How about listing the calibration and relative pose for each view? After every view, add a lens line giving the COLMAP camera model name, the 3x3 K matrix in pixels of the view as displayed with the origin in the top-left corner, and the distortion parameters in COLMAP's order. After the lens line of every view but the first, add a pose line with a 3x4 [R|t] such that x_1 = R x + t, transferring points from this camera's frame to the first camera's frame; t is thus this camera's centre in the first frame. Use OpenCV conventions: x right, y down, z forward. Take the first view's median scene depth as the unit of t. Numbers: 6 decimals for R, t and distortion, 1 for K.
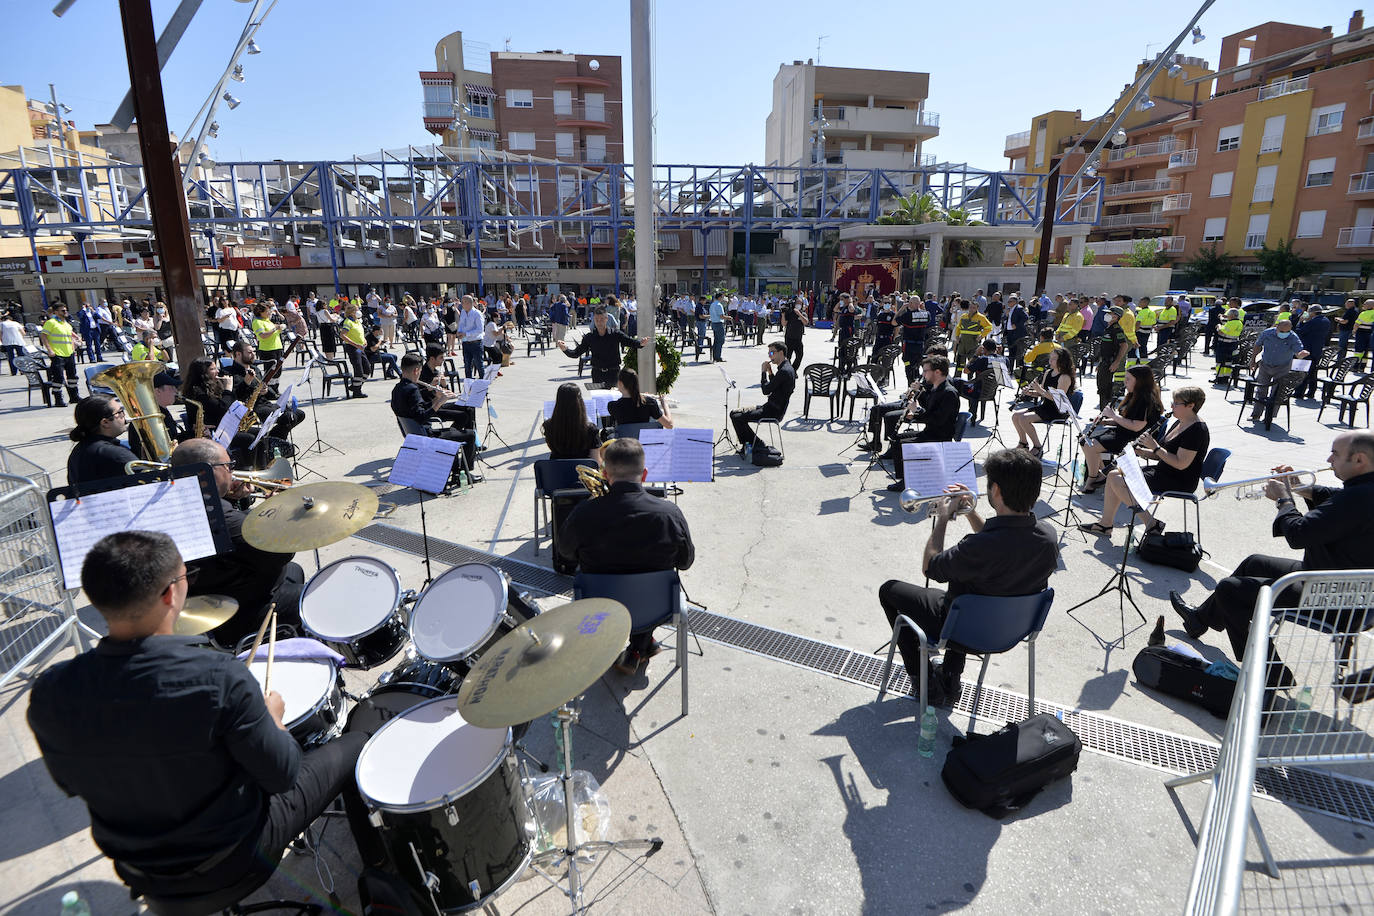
lens RADIAL K [[665.1, 0, 687.0], [0, 665.1, 458.0], [0, 0, 1]] dist [-0.043448, -0.000943]
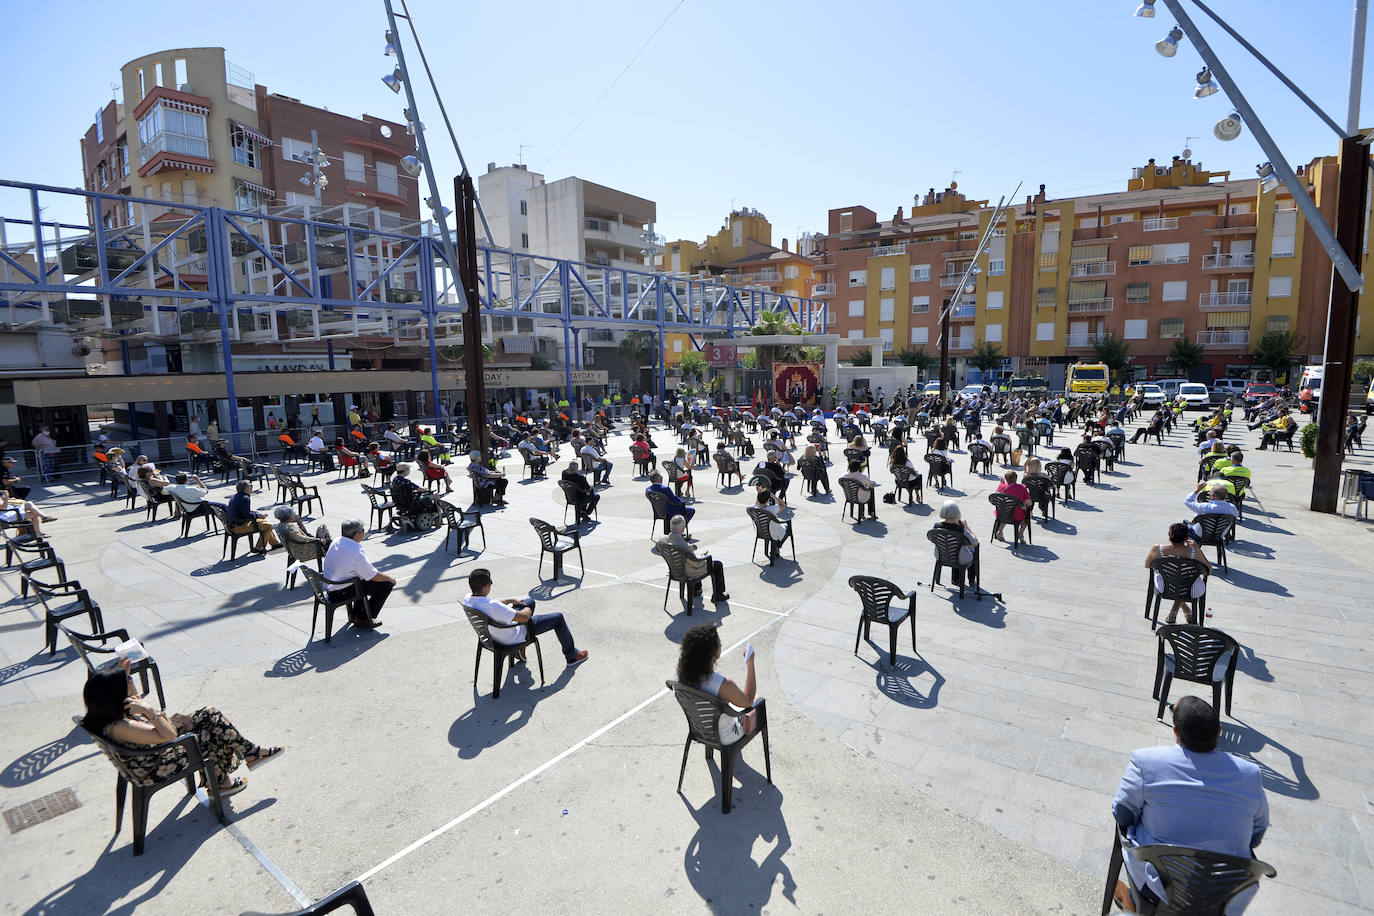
lens RADIAL K [[665.1, 0, 687.0], [0, 665.1, 458.0], [0, 0, 1]] dist [-0.043448, -0.000943]
pose [[0.700001, -0.100818, 0.706989, -0.508943], [0.193763, 0.979662, -0.052147, -0.074708], [-0.687353, 0.173491, 0.705299, 0.221948]]
